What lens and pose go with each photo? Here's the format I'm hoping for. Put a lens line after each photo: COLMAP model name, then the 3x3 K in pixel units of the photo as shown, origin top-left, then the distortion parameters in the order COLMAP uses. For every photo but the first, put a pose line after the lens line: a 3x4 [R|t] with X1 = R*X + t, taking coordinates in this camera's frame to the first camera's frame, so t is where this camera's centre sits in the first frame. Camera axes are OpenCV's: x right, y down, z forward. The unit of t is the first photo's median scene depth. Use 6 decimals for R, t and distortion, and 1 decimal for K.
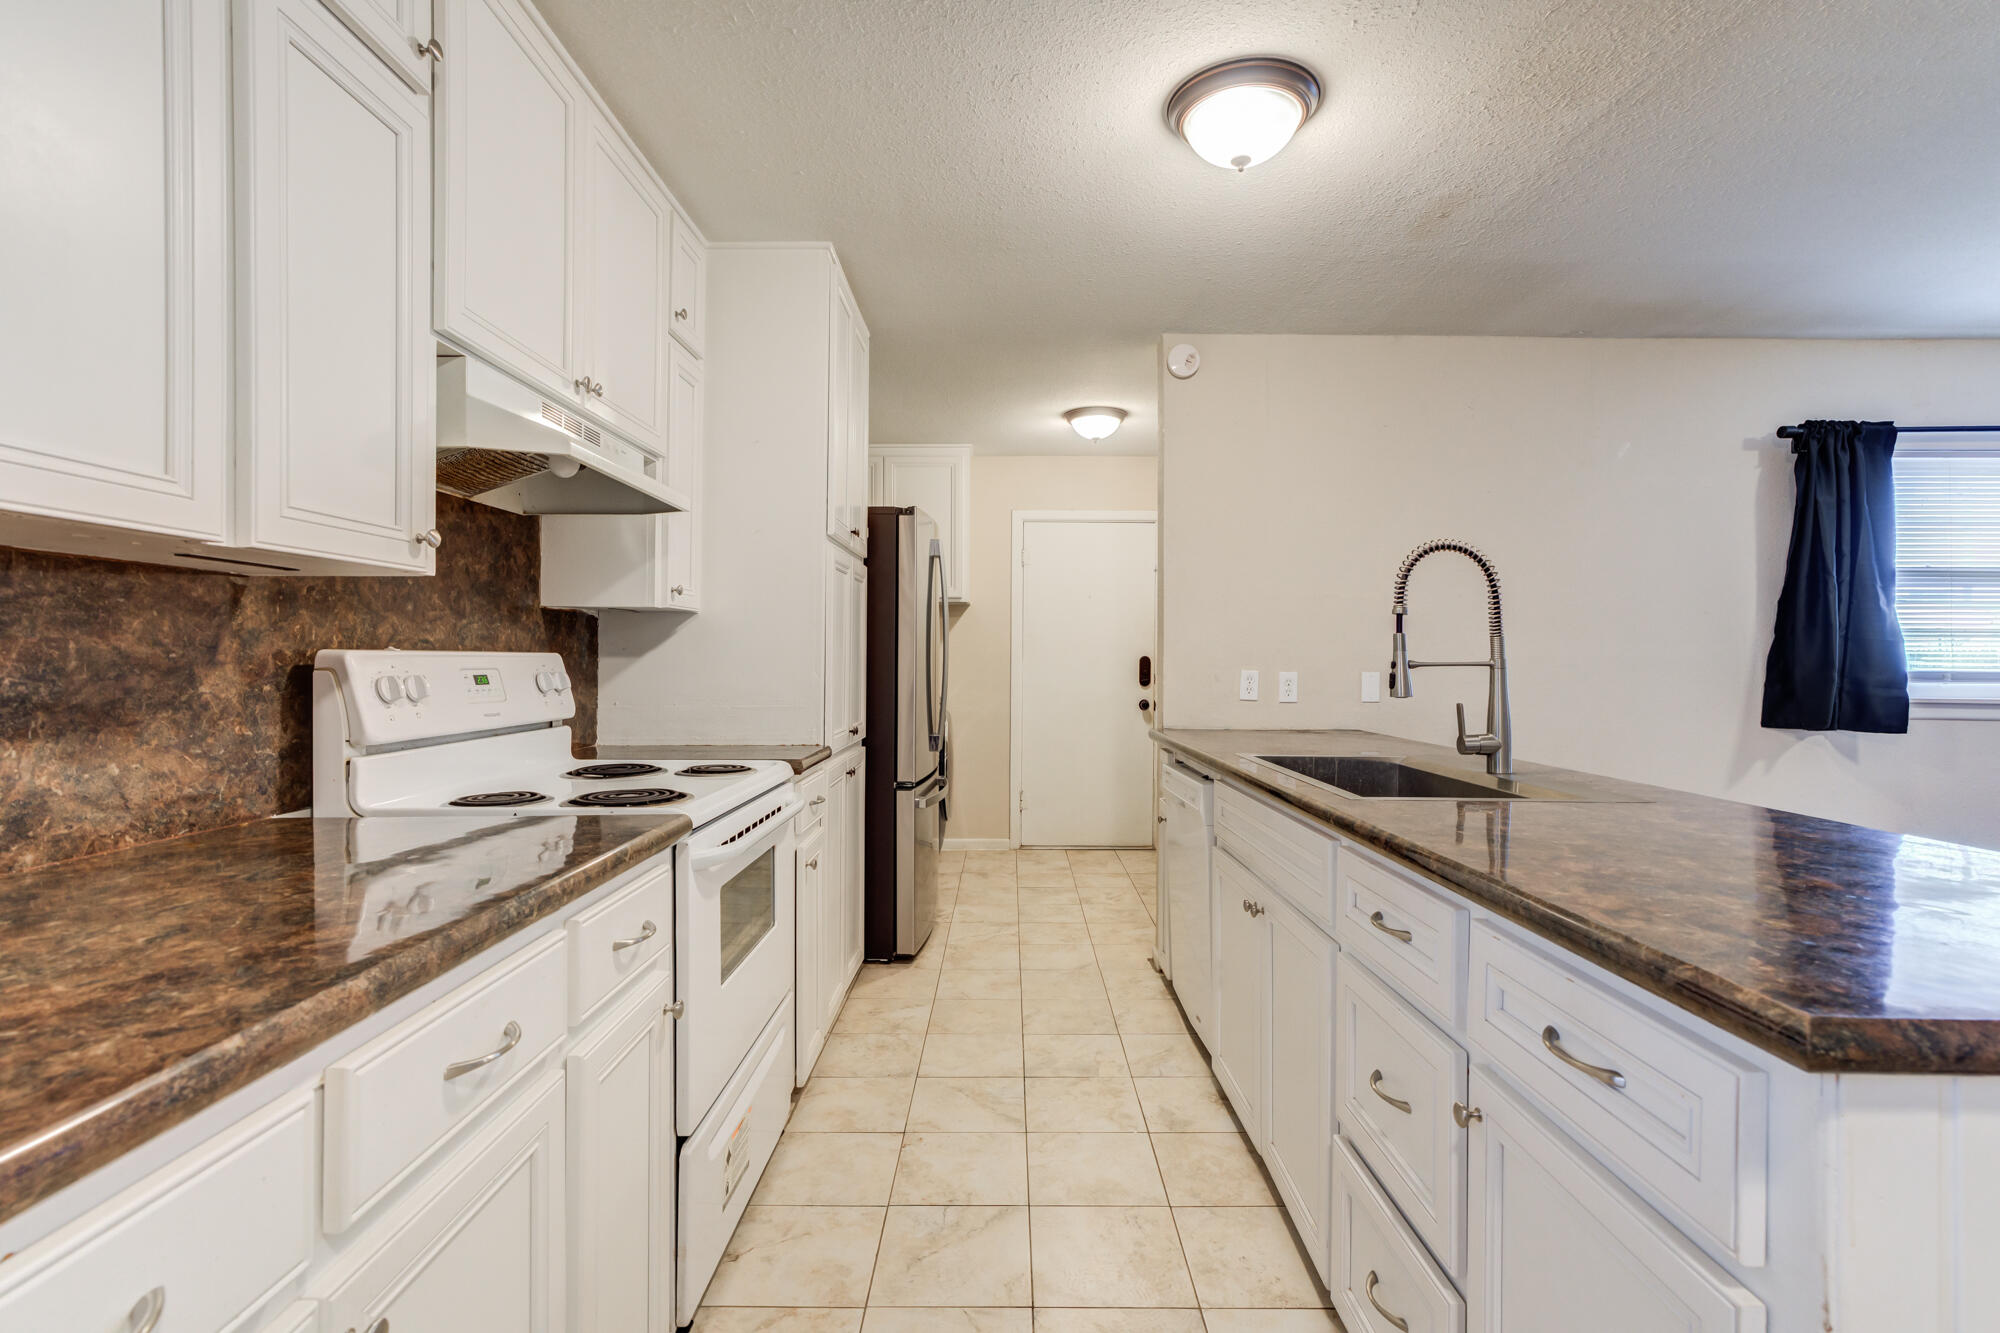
lens RADIAL K [[902.5, 0, 997.6], [0, 902.5, 656.6], [0, 0, 1]] dist [-0.017796, 0.013929]
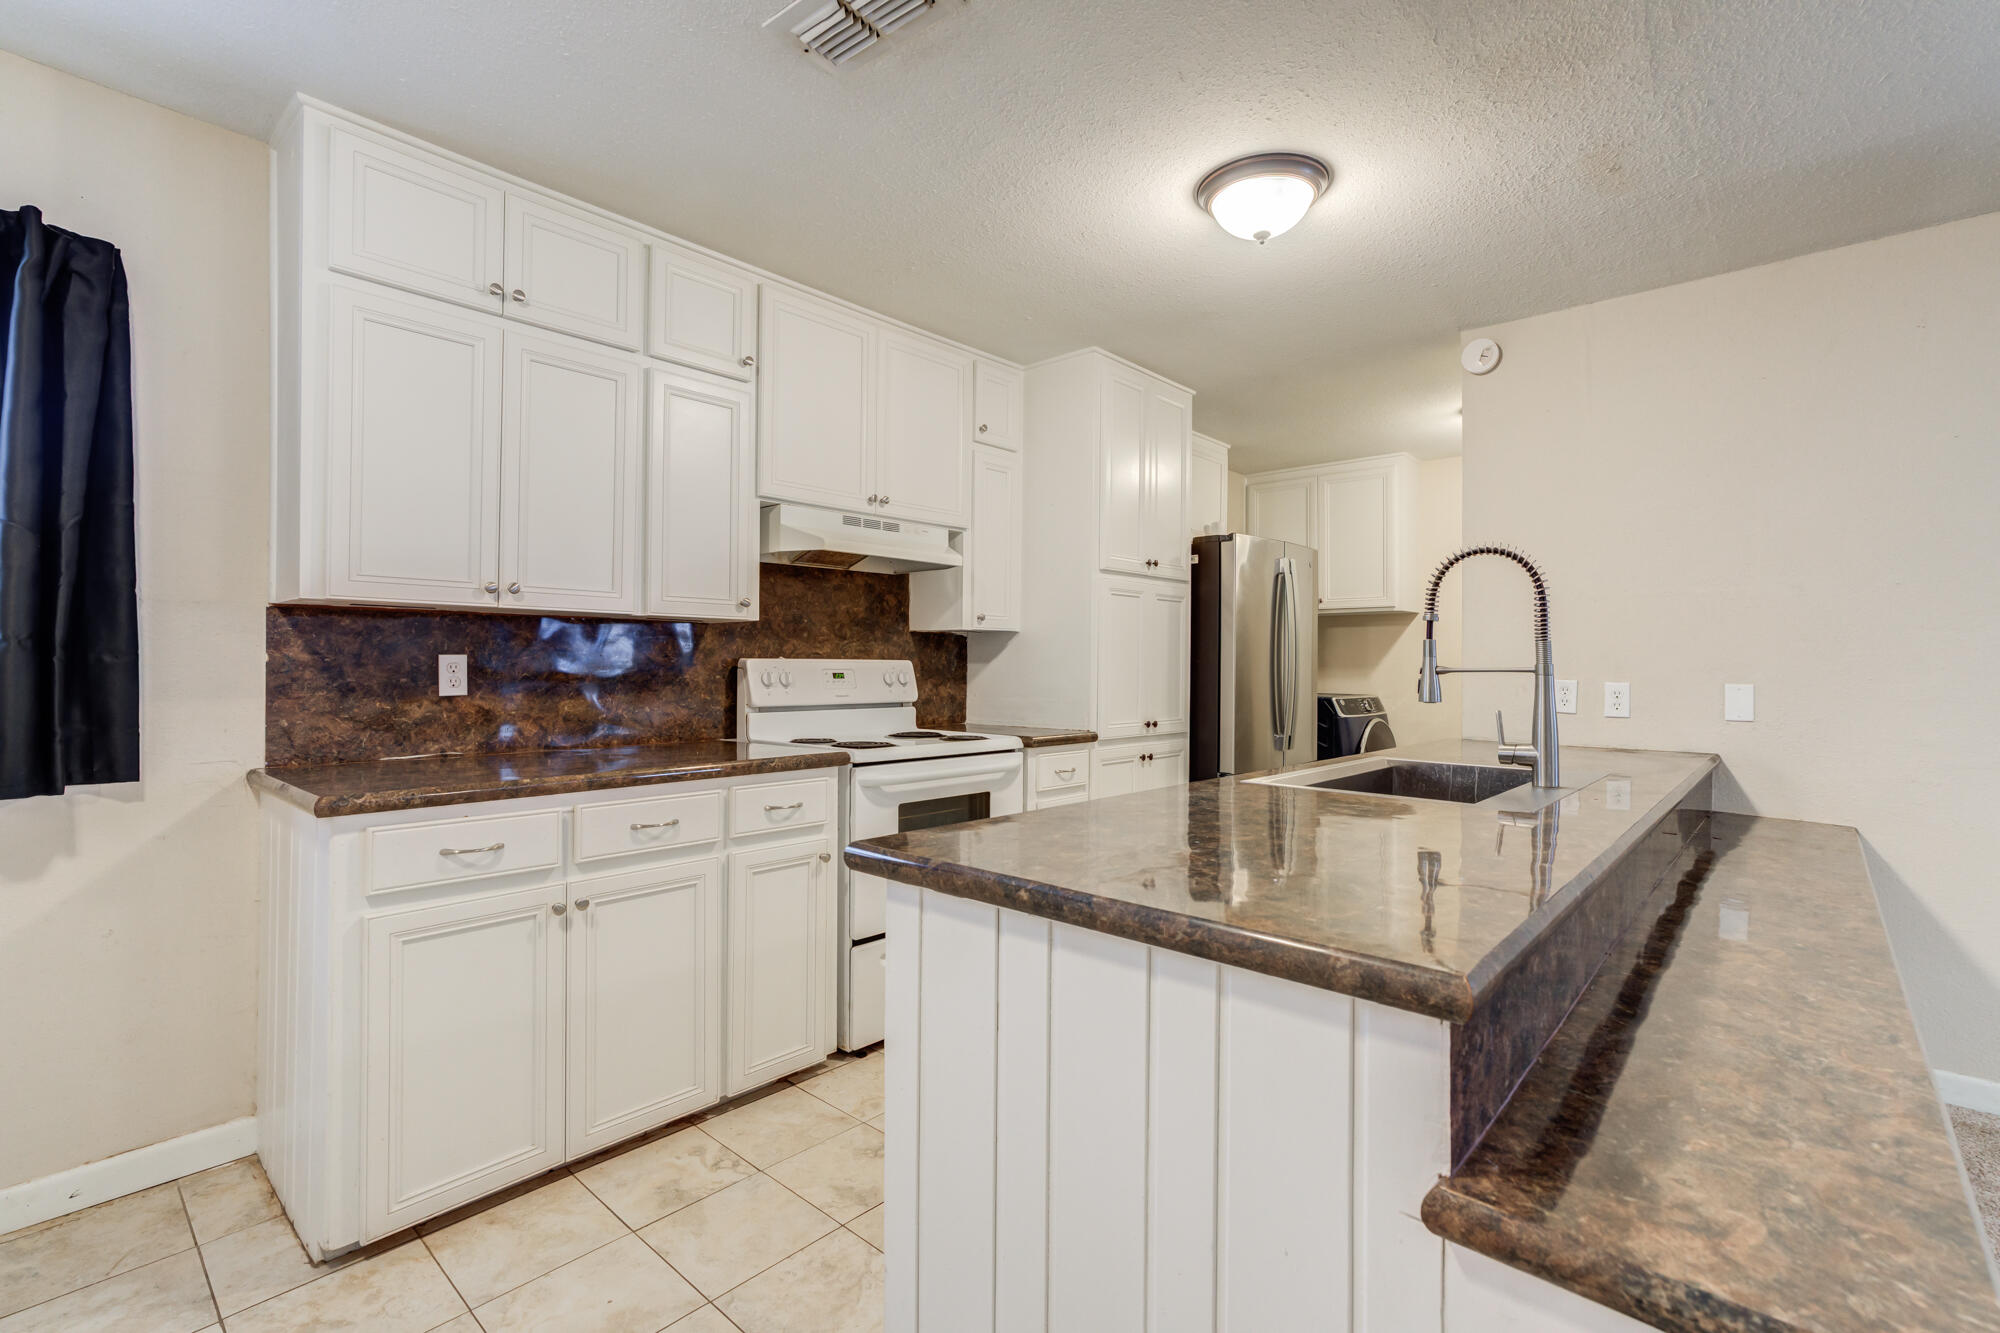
lens RADIAL K [[902.0, 0, 999.4], [0, 902.0, 653.8], [0, 0, 1]] dist [-0.013799, 0.010426]
pose [[0.746984, -0.006213, -0.664813, 0.750140], [-0.003067, 0.999914, -0.012790, 0.004514], [0.664835, 0.011592, 0.746900, -0.085077]]
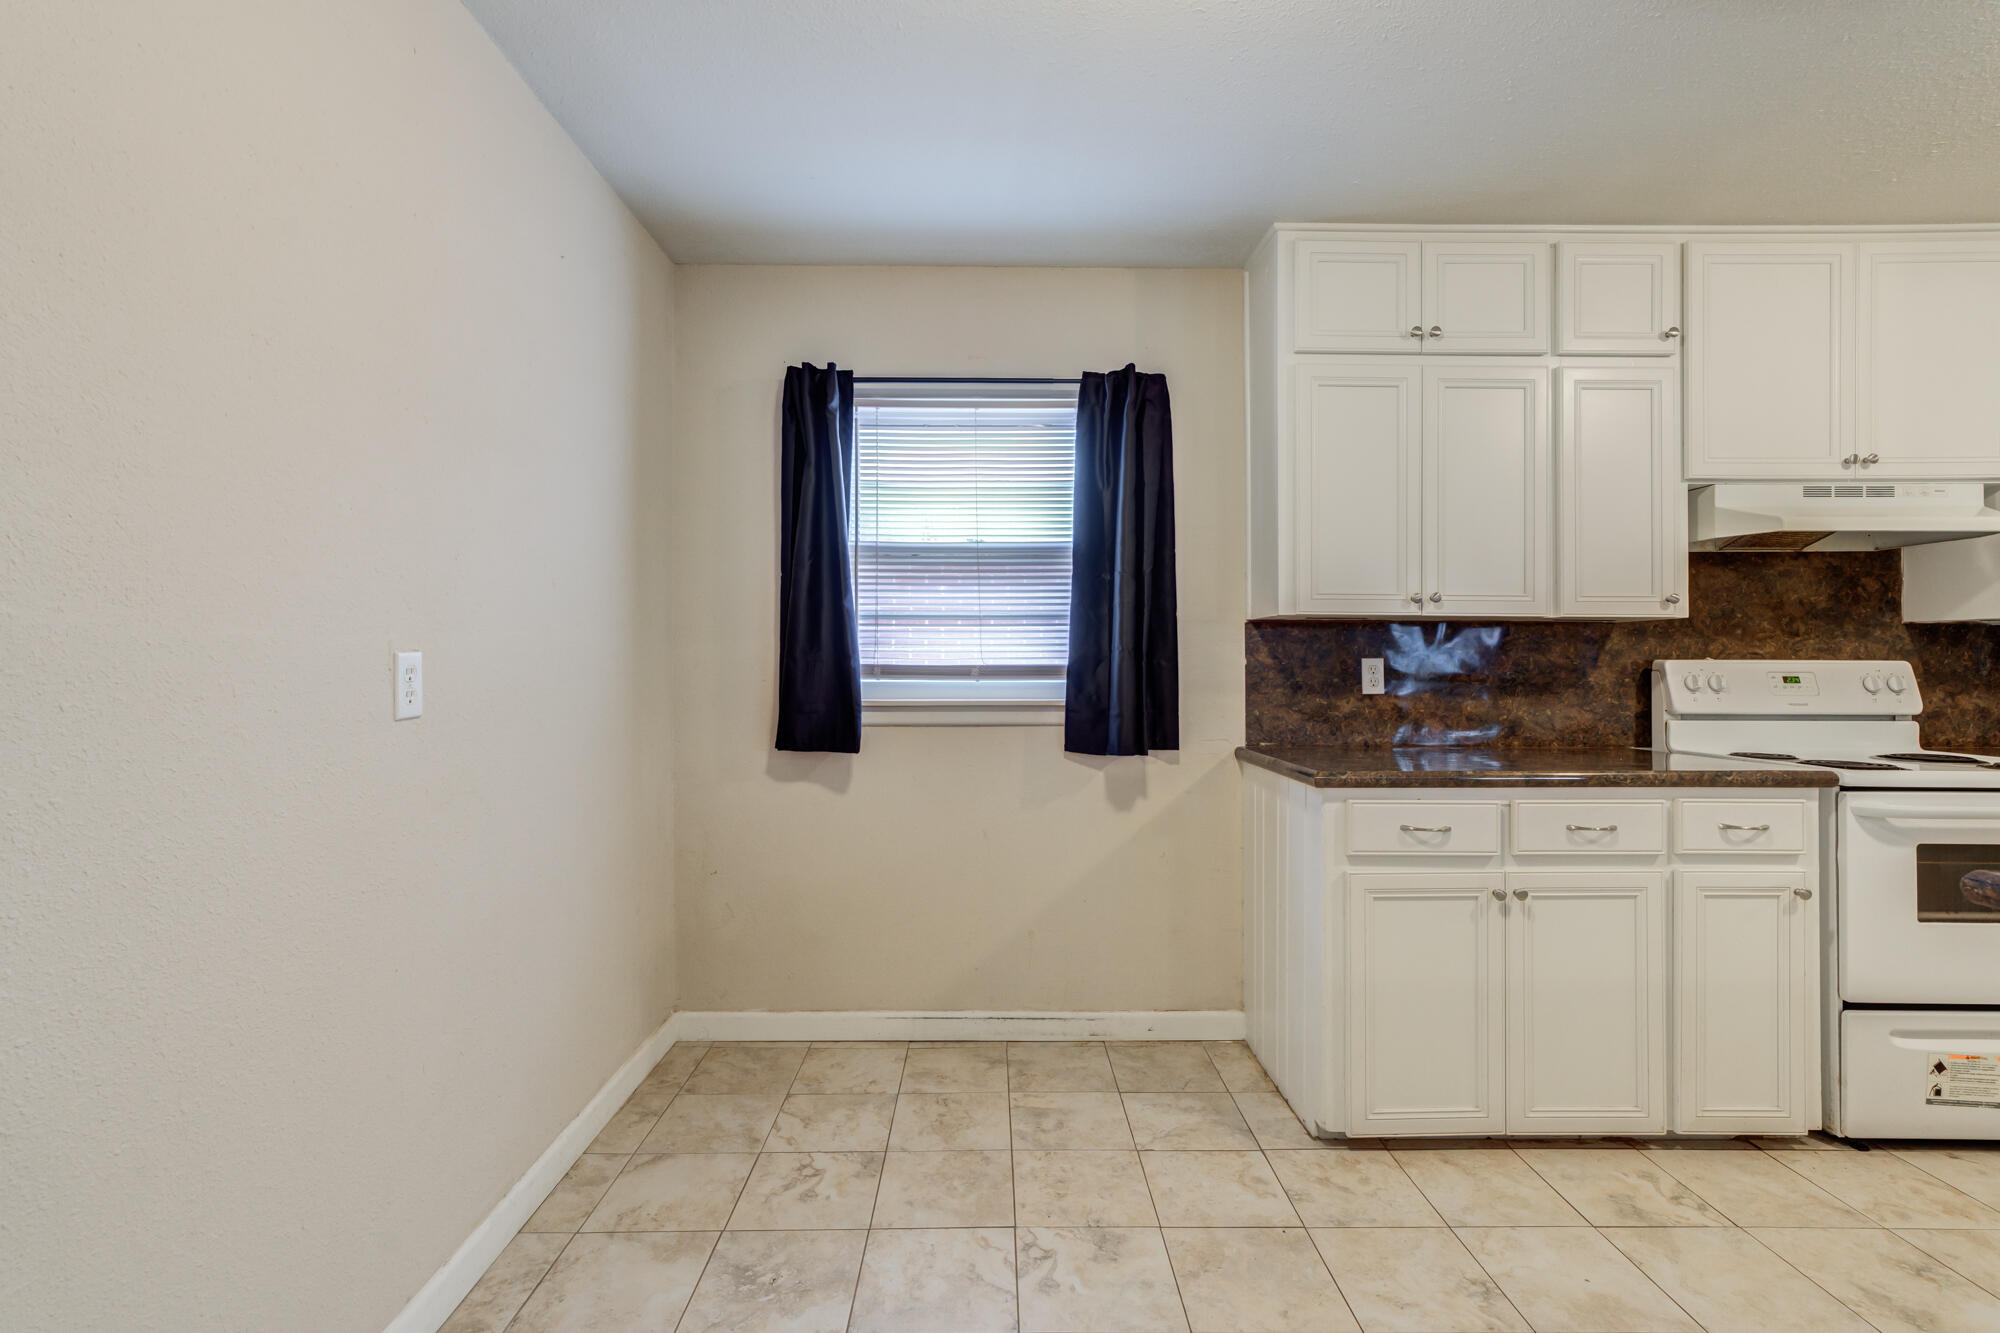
lens RADIAL K [[914.5, 0, 995.8], [0, 914.5, 656.2], [0, 0, 1]] dist [-0.012051, 0.009789]
pose [[0.015225, -0.010848, -0.999825, 0.796285], [-0.001445, 0.999940, -0.010871, 0.005267], [0.999883, 0.001610, 0.015208, -0.271295]]
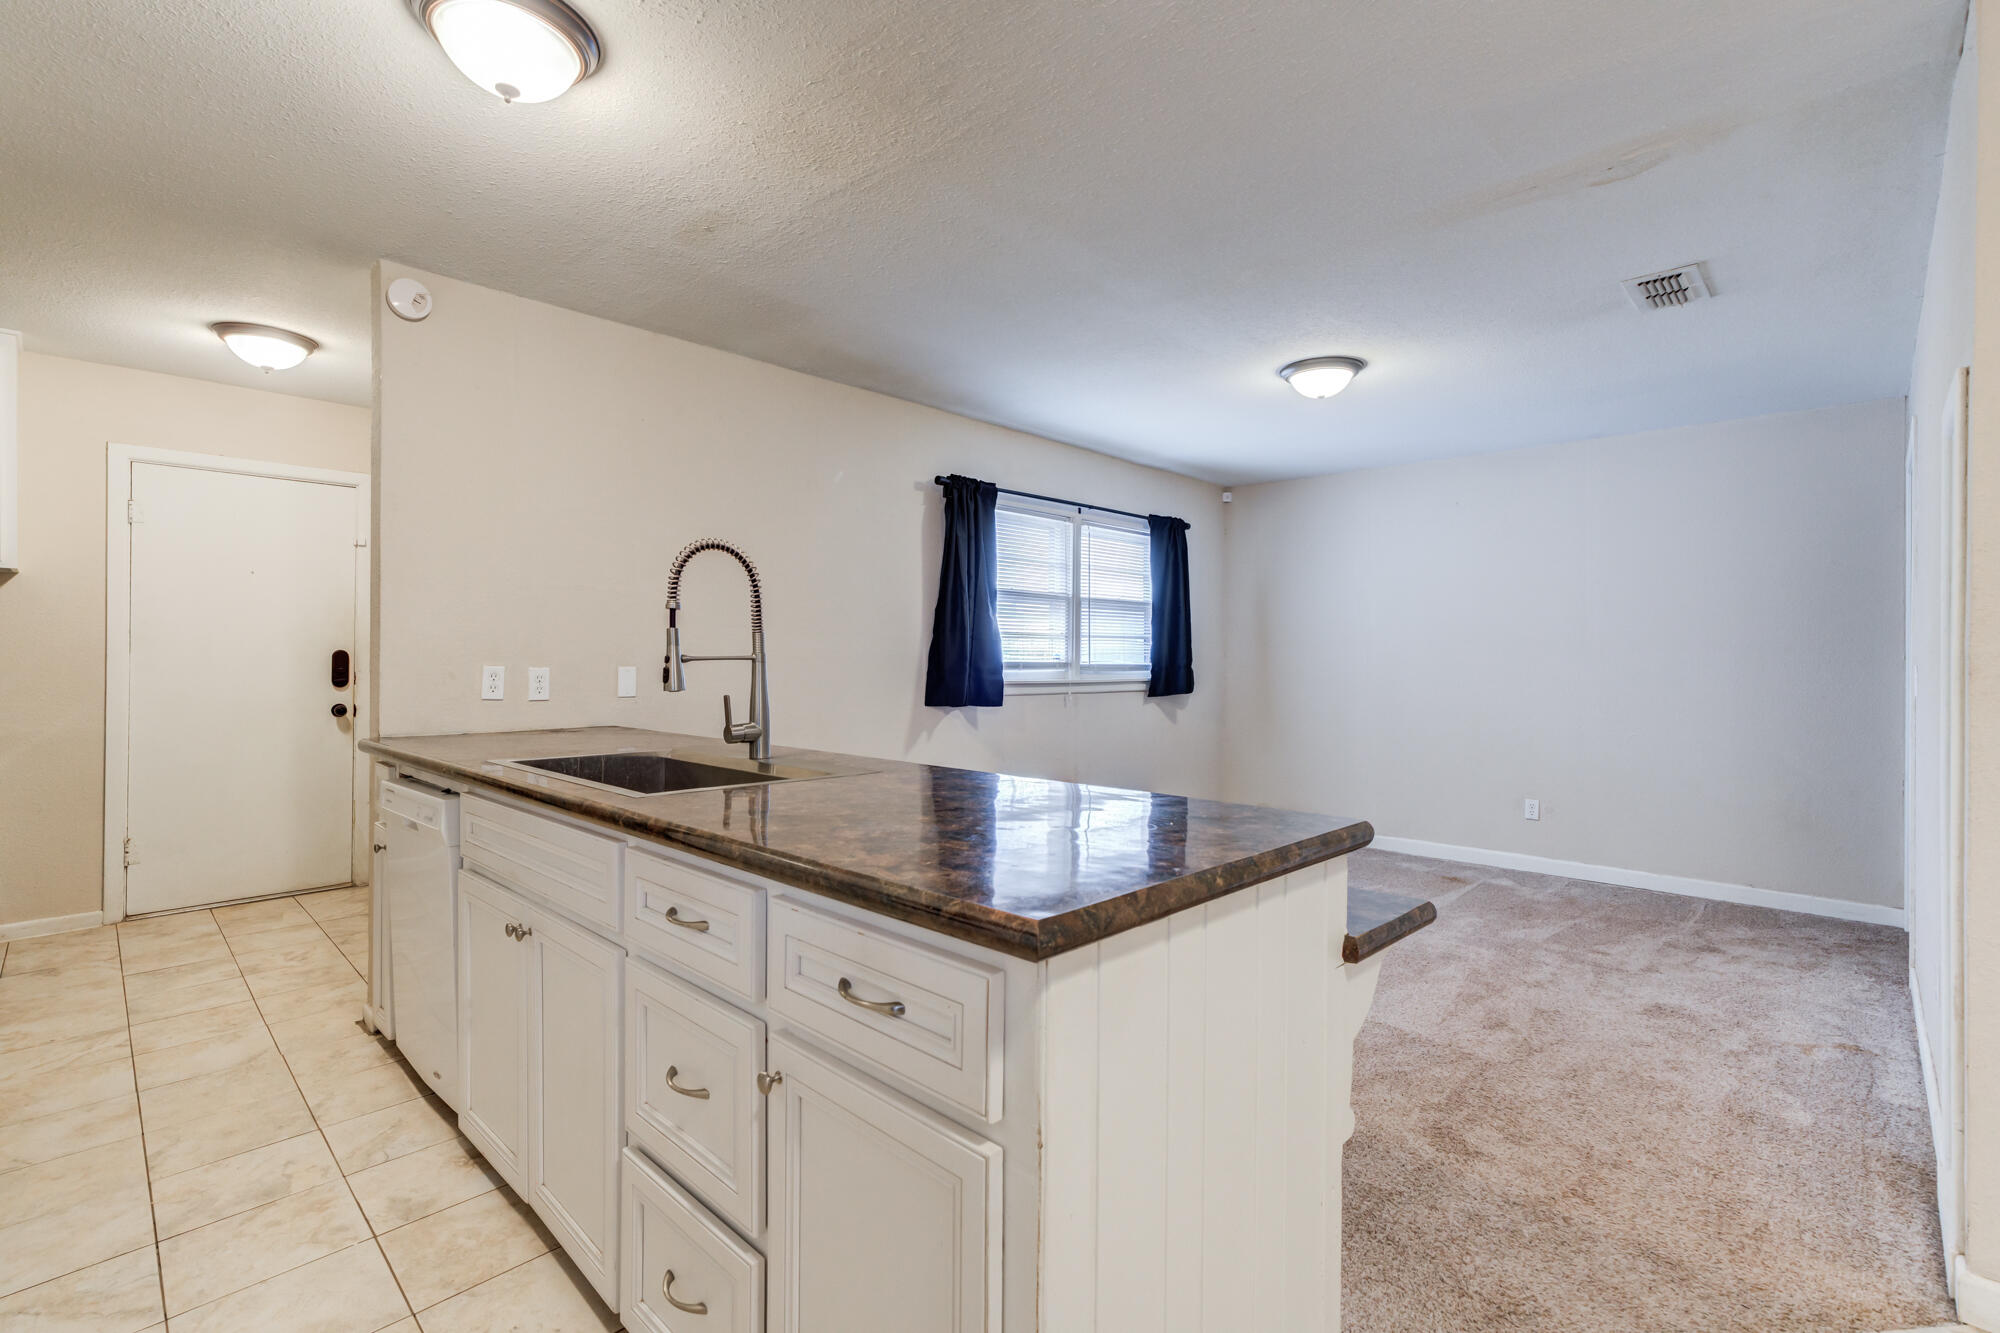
lens RADIAL K [[905.9, 0, 1000.1], [0, 905.9, 652.0], [0, 0, 1]] dist [-0.023420, 0.015942]
pose [[0.690023, 0.000775, 0.723787, -0.032937], [-0.001692, 0.999998, 0.000543, 0.000000], [-0.723785, -0.001599, 0.690023, 0.034350]]
